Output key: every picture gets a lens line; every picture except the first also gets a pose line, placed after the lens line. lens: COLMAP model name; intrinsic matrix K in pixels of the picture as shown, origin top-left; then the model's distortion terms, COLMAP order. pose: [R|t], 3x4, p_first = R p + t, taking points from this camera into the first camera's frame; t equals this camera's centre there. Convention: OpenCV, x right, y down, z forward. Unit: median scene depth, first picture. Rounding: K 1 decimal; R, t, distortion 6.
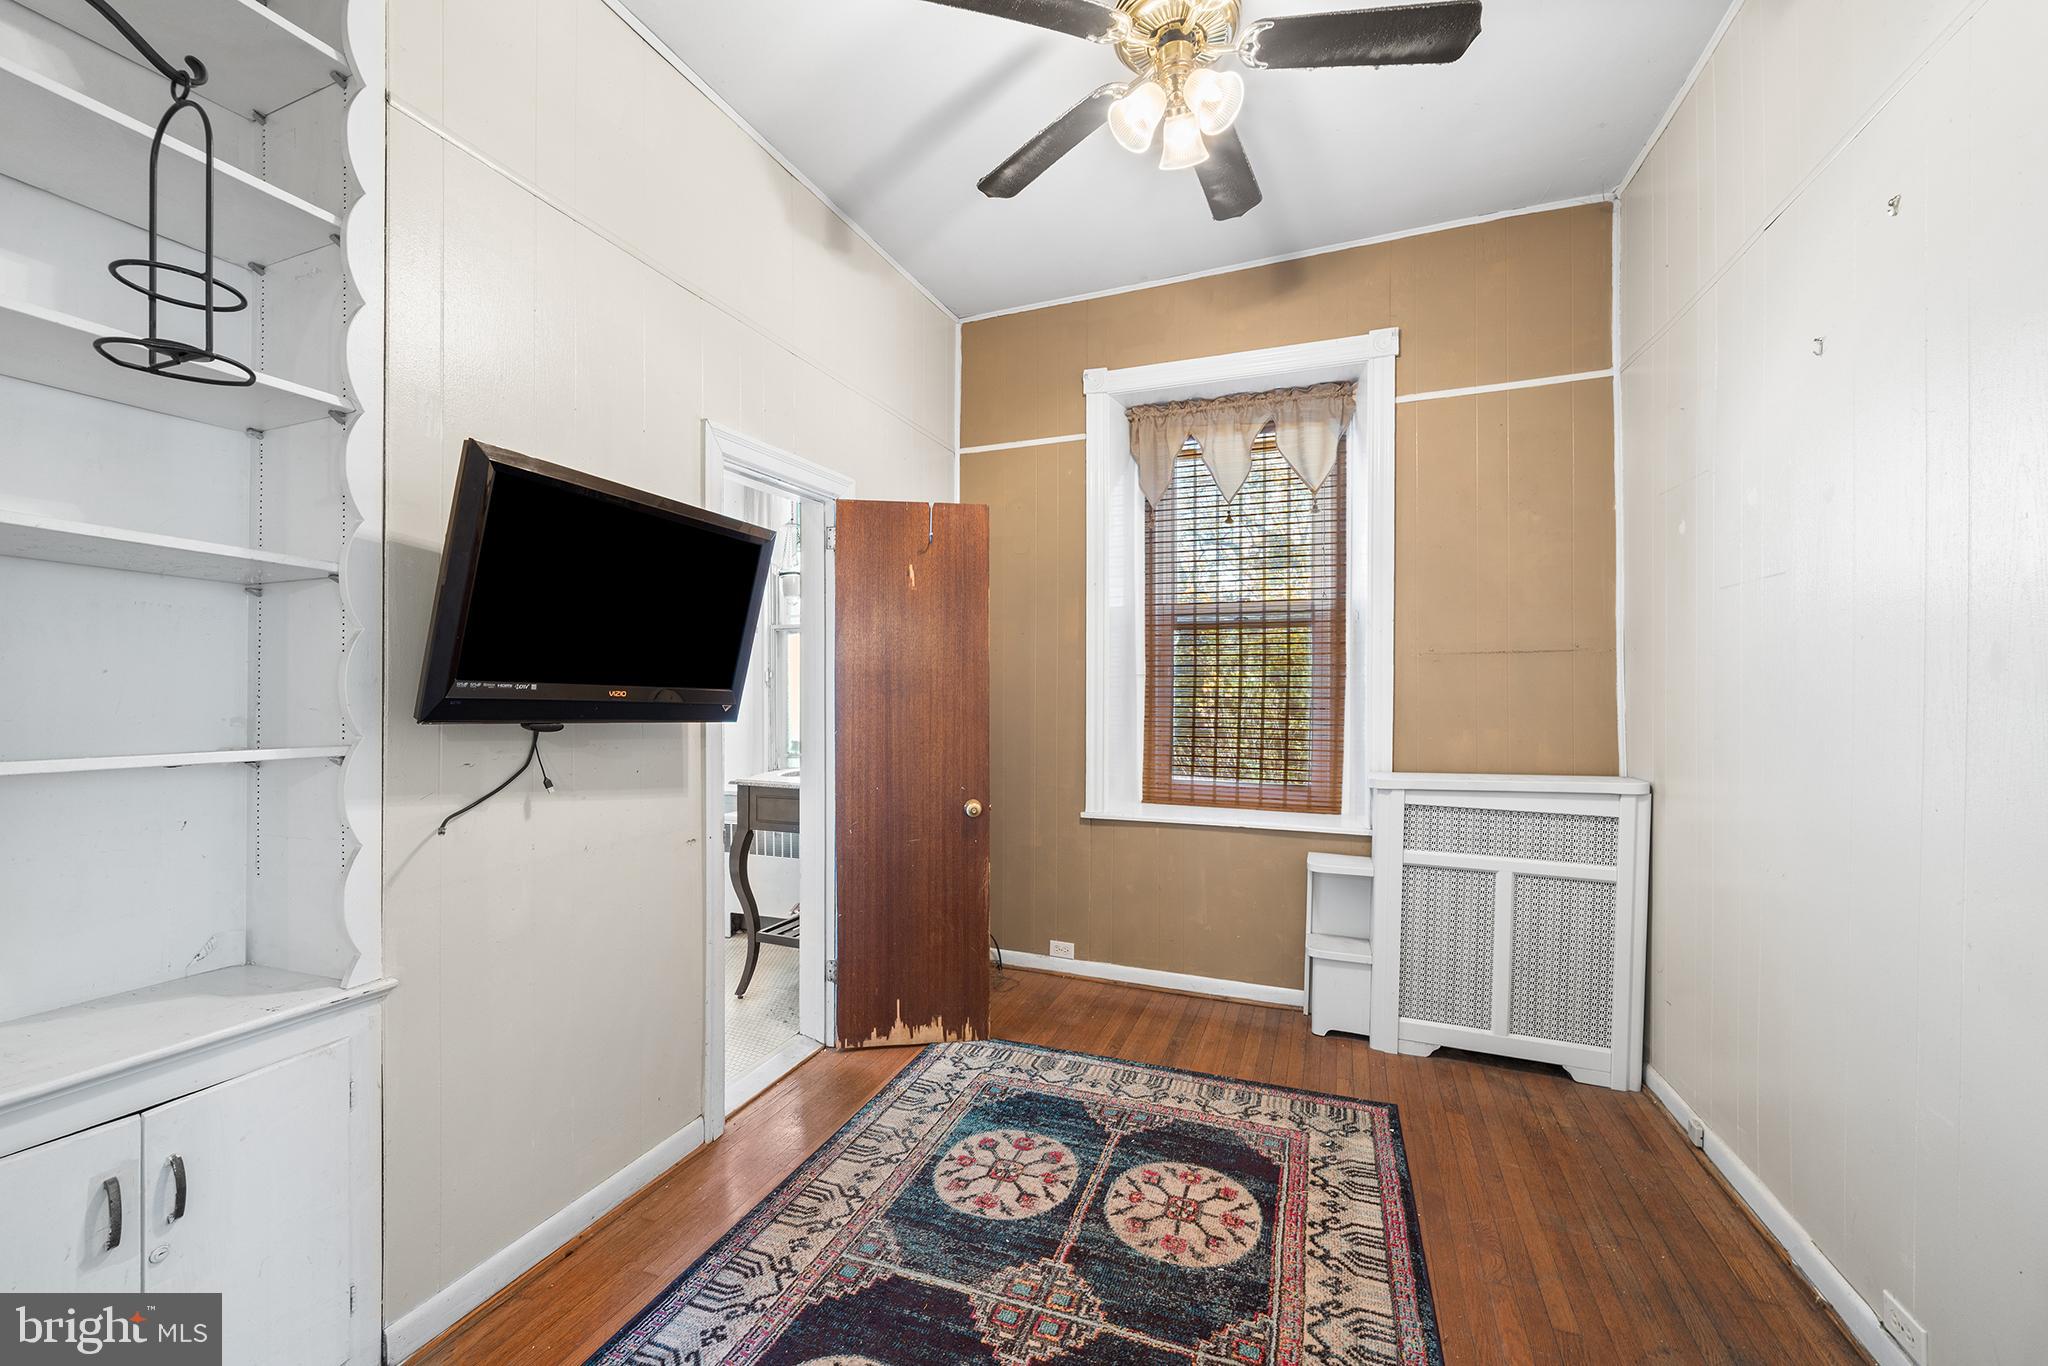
lens RADIAL K [[806.2, 0, 1022.3], [0, 806.2, 689.7], [0, 0, 1]] dist [-0.002018, -0.000279]
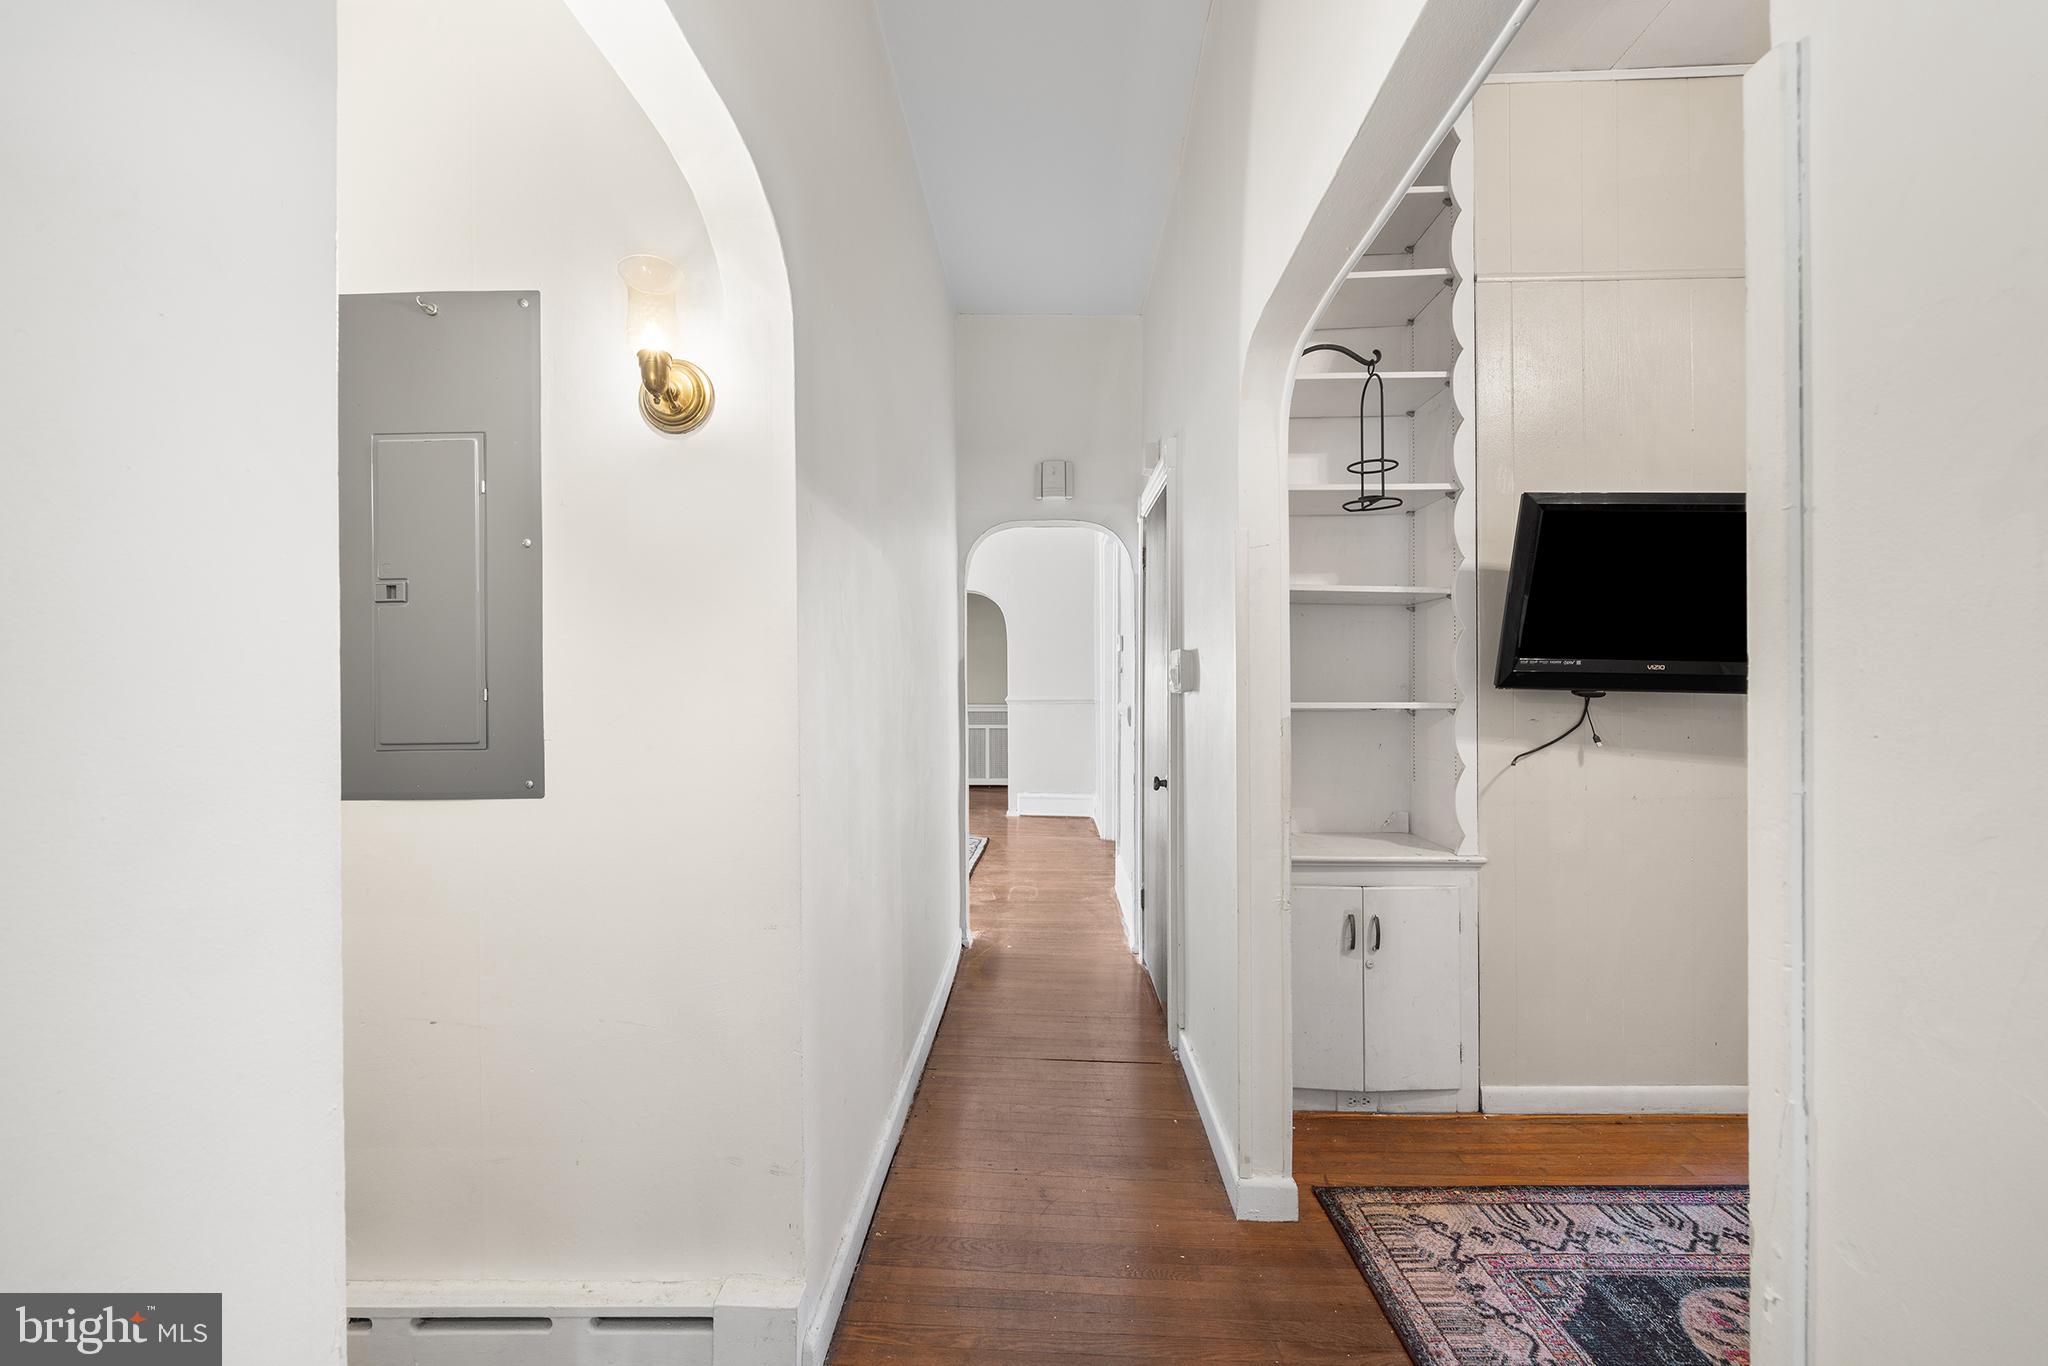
lens RADIAL K [[806.2, 0, 1022.3], [0, 806.2, 689.7], [0, 0, 1]] dist [-0.002018, -0.000279]
pose [[0.332093, -0.000039, -0.943247, 0.347239], [0.009484, 0.999950, 0.003298, 0.029178], [0.943199, -0.010041, 0.332077, -0.309529]]
